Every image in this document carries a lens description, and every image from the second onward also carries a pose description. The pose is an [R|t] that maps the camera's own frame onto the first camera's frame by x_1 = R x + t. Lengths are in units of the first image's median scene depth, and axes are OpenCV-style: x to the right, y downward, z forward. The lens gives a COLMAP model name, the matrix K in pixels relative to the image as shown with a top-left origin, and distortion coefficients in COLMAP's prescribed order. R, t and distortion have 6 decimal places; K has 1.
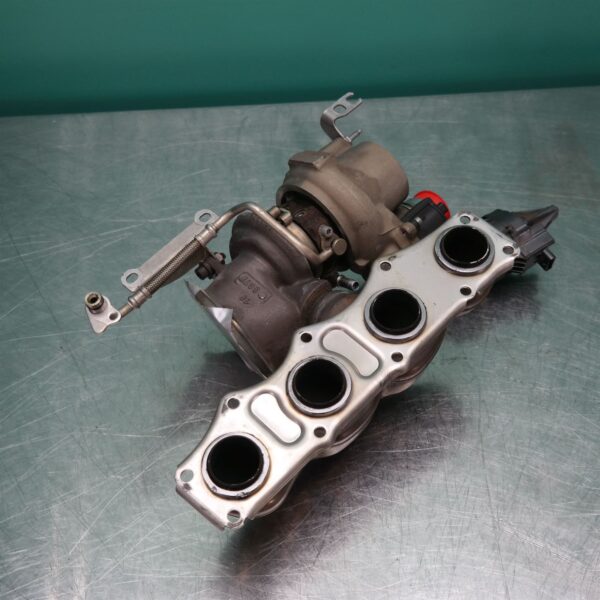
lens RADIAL K [[817.3, 0, 298.1], [0, 817.3, 301.0], [0, 0, 1]] dist [0.018075, 0.000000]
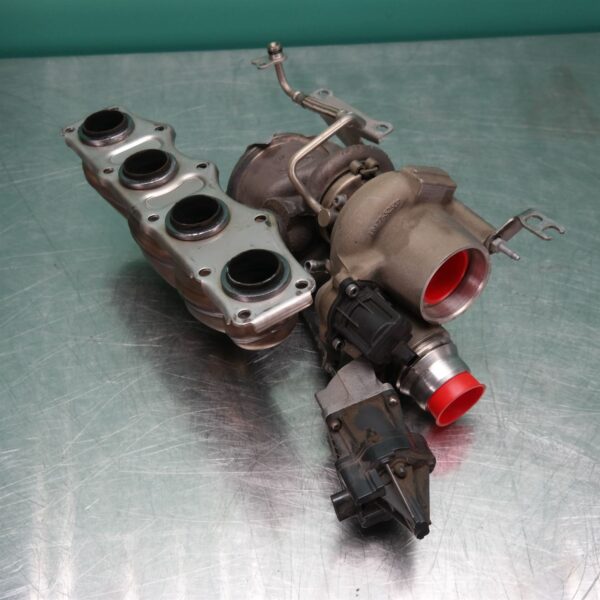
lens RADIAL K [[817.3, 0, 299.9], [0, 817.3, 301.6], [0, 0, 1]] dist [0.018075, 0.000000]
pose [[0.999867, 0.000817, 0.016260, -0.012701], [-0.000271, 0.999438, -0.033530, 0.136148], [-0.016279, 0.033521, 0.999305, 0.018236]]
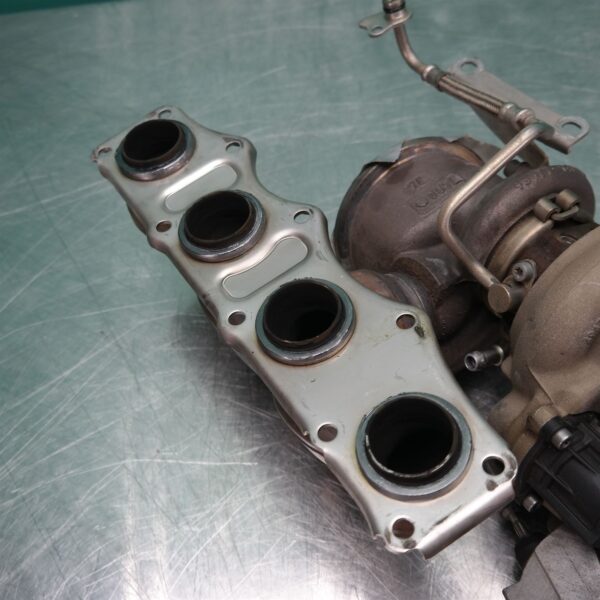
lens RADIAL K [[817.3, 0, 299.7], [0, 817.3, 300.5], [0, 0, 1]] dist [0.018075, 0.000000]
pose [[0.996594, -0.043670, -0.069949, -0.067308], [0.051336, 0.992400, 0.111834, -0.042857], [0.064533, -0.115044, 0.991262, 0.311257]]
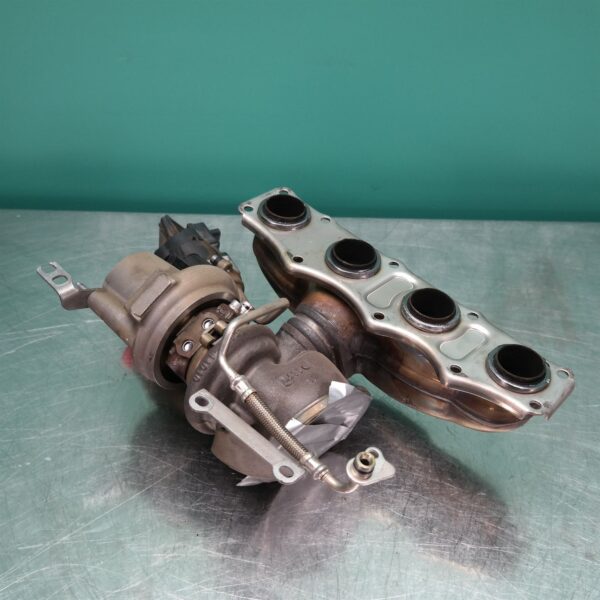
lens RADIAL K [[817.3, 0, 298.6], [0, 817.3, 302.0], [0, 0, 1]] dist [0.018075, 0.000000]
pose [[0.993674, 0.080989, -0.077797, 0.160883], [-0.092283, 0.983643, -0.154697, 0.004402], [0.063996, 0.160898, 0.984894, 0.093270]]
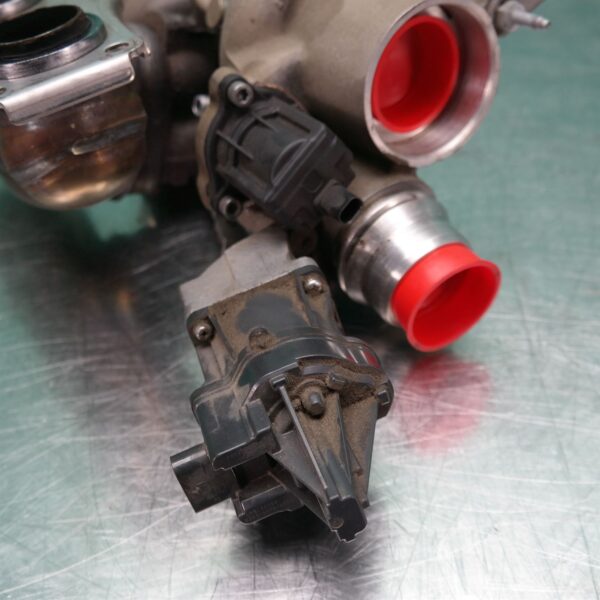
lens RADIAL K [[817.3, 0, 301.6], [0, 817.3, 295.7], [0, 0, 1]] dist [0.018075, 0.000000]
pose [[0.997485, -0.028435, -0.064917, 0.105700], [0.019417, 0.990580, -0.135552, 0.261805], [0.068160, 0.133951, 0.988641, 0.385572]]
